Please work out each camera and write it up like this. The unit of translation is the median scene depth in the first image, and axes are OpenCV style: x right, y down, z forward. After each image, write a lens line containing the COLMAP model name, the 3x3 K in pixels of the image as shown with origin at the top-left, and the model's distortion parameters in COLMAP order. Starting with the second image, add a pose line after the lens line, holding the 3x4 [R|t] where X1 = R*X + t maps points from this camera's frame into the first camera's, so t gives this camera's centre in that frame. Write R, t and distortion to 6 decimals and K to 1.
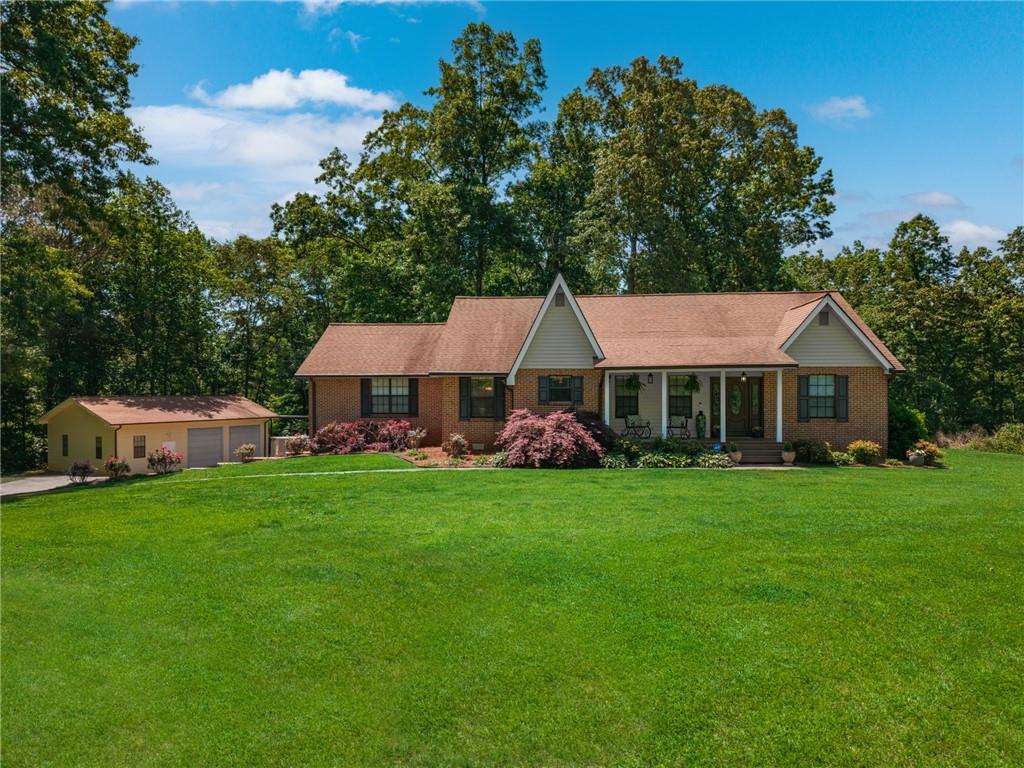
lens RADIAL K [[683.6, 0, 512.7], [0, 683.6, 387.3], [0, 0, 1]] dist [0.027455, -0.029033]
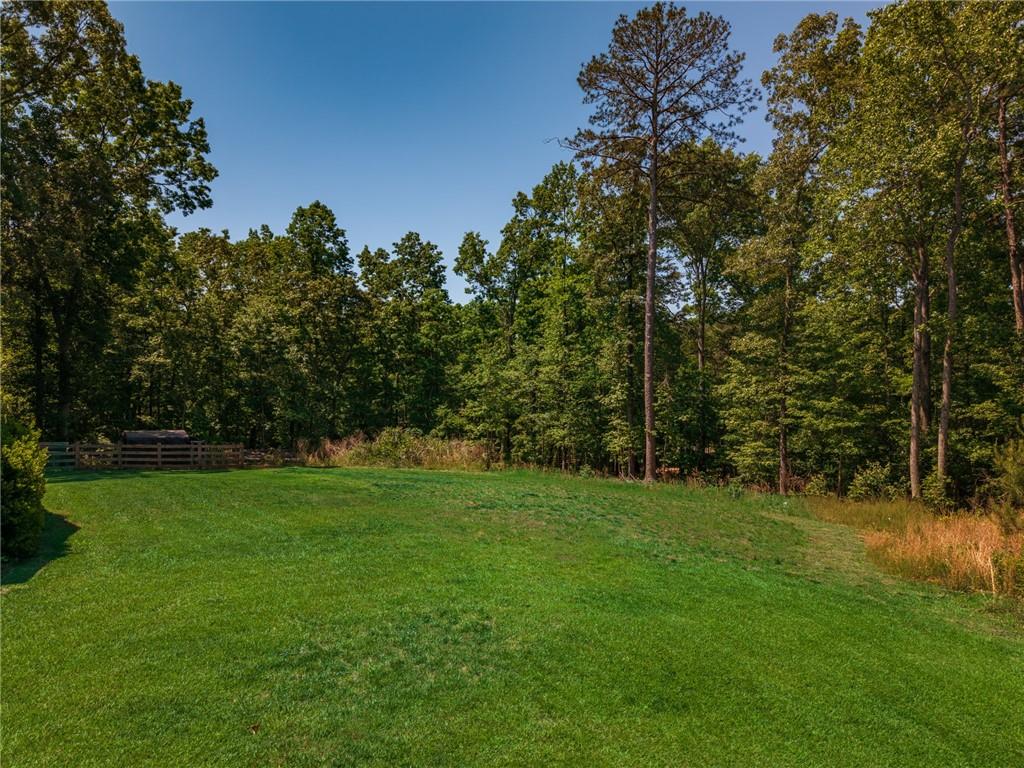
lens RADIAL K [[683.6, 0, 512.7], [0, 683.6, 387.3], [0, 0, 1]] dist [0.027455, -0.029033]
pose [[0.748552, -0.000427, 0.663076, 0.238159], [0.003367, 0.999989, -0.003156, 0.000587], [-0.663068, 0.004595, 0.748545, 0.188121]]
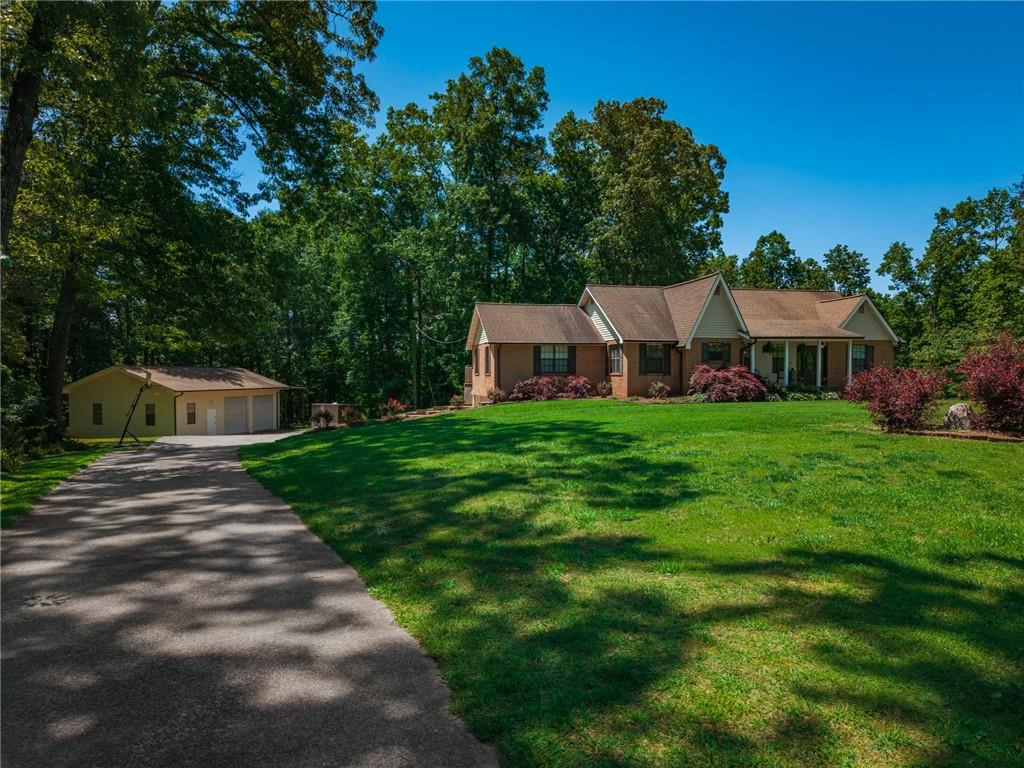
lens RADIAL K [[678.7, 0, 513.2], [0, 678.7, 380.4], [0, 0, 1]] dist [0.085548, -0.076767]
pose [[0.953605, -0.001688, 0.301055, -0.360935], [-0.001863, 0.999932, 0.011506, 0.021613], [-0.301054, -0.011533, 0.953537, -0.123332]]
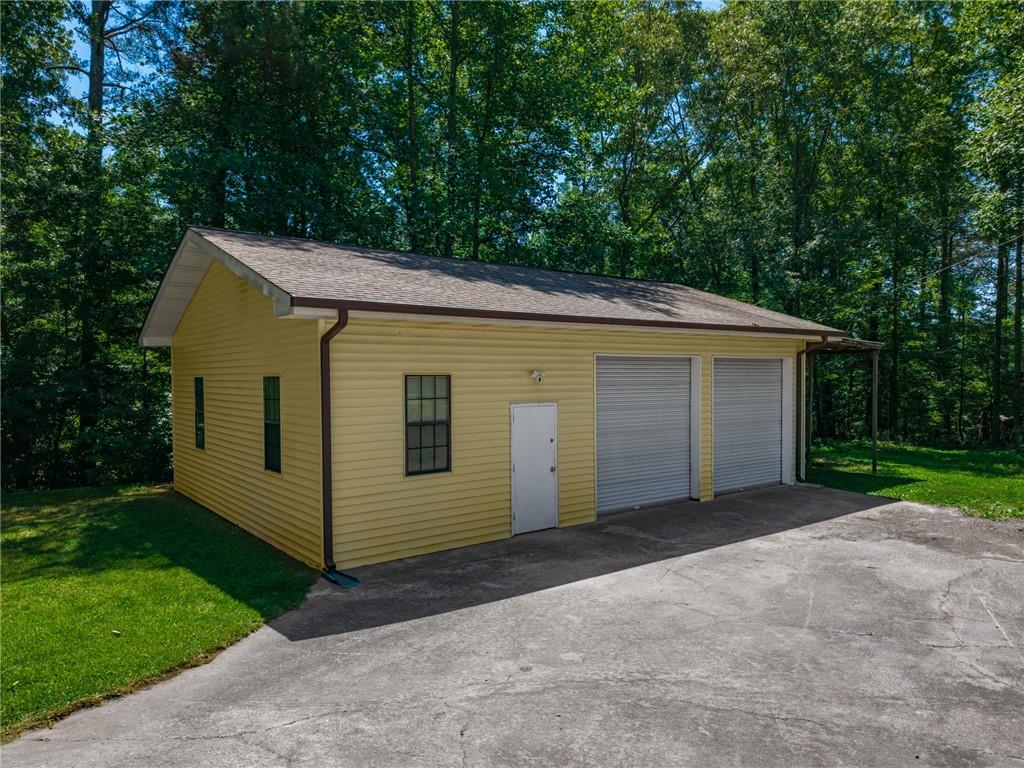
lens RADIAL K [[683.6, 0, 512.7], [0, 683.6, 387.3], [0, 0, 1]] dist [0.027455, -0.029033]
pose [[0.934114, 0.006095, -0.356922, -0.402770], [0.004819, 0.999548, 0.029681, 0.062602], [0.356942, -0.029445, 0.933662, 0.738985]]
